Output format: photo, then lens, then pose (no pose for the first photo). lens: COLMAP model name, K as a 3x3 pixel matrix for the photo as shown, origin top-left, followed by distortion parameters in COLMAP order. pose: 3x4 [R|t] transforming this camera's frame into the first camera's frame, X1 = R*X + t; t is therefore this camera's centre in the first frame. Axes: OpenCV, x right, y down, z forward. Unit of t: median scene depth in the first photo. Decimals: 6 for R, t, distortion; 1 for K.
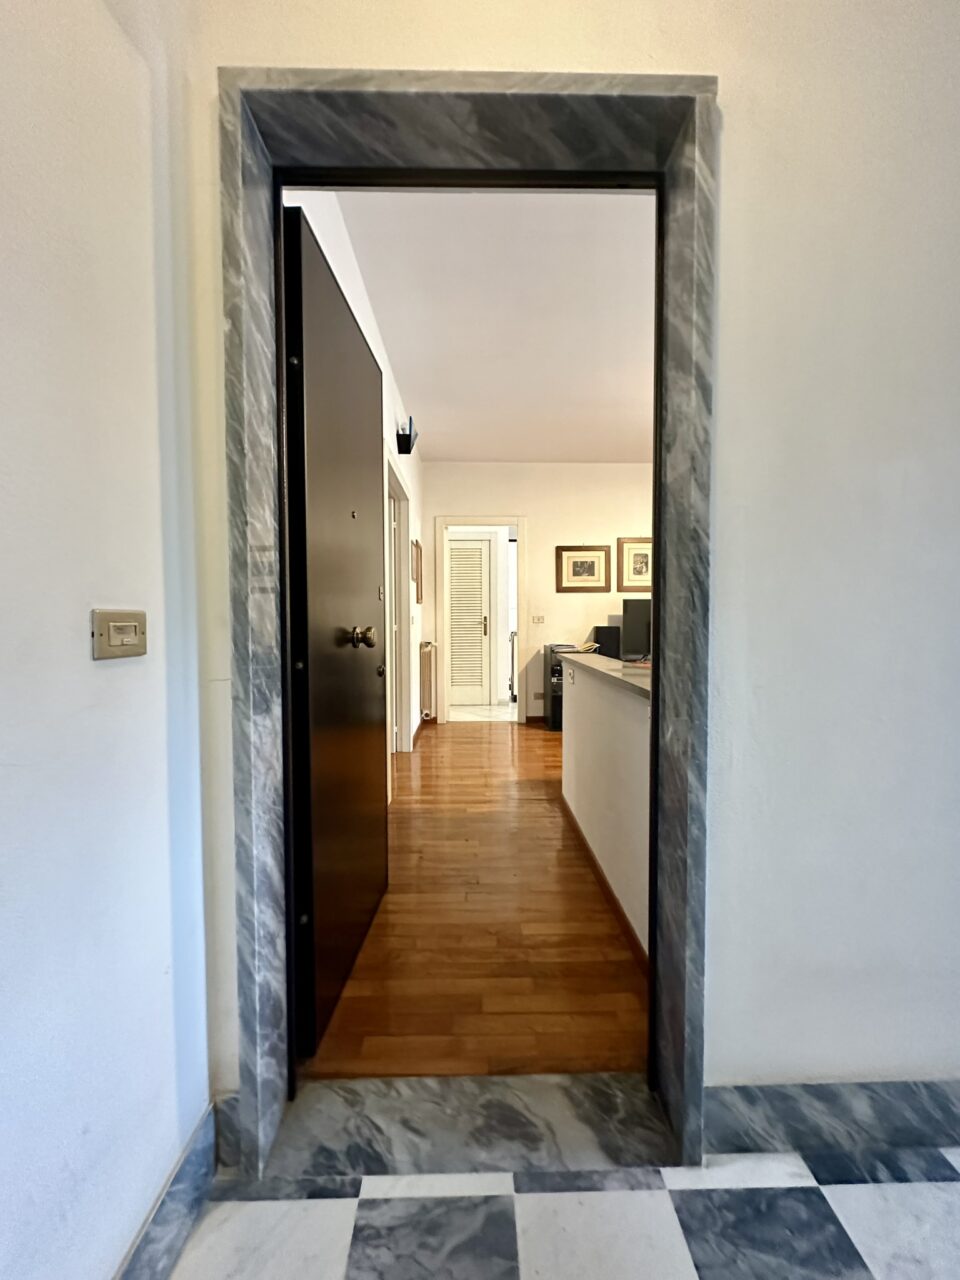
lens RADIAL K [[511.1, 0, 475.2], [0, 511.1, 636.4], [0, 0, 1]] dist [-0.001000, -0.000237]
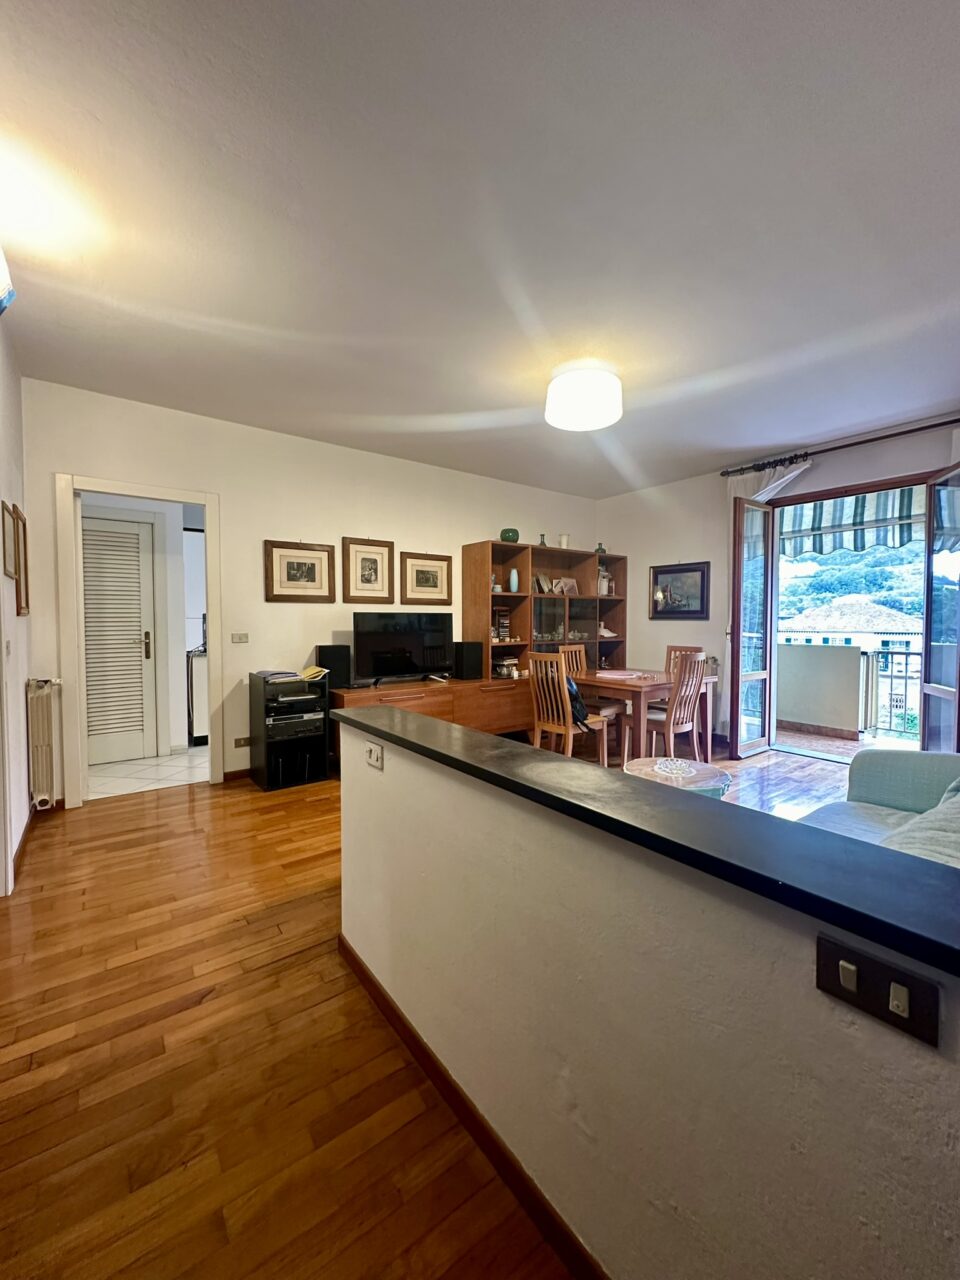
lens RADIAL K [[511.1, 0, 479.7], [0, 511.1, 636.3], [0, 0, 1]] dist [-0.001000, -0.000237]
pose [[0.810760, -0.015363, 0.585177, -0.026963], [0.017450, 0.999846, 0.002073, -0.032463], [-0.585119, 0.008531, 0.810903, 0.214882]]
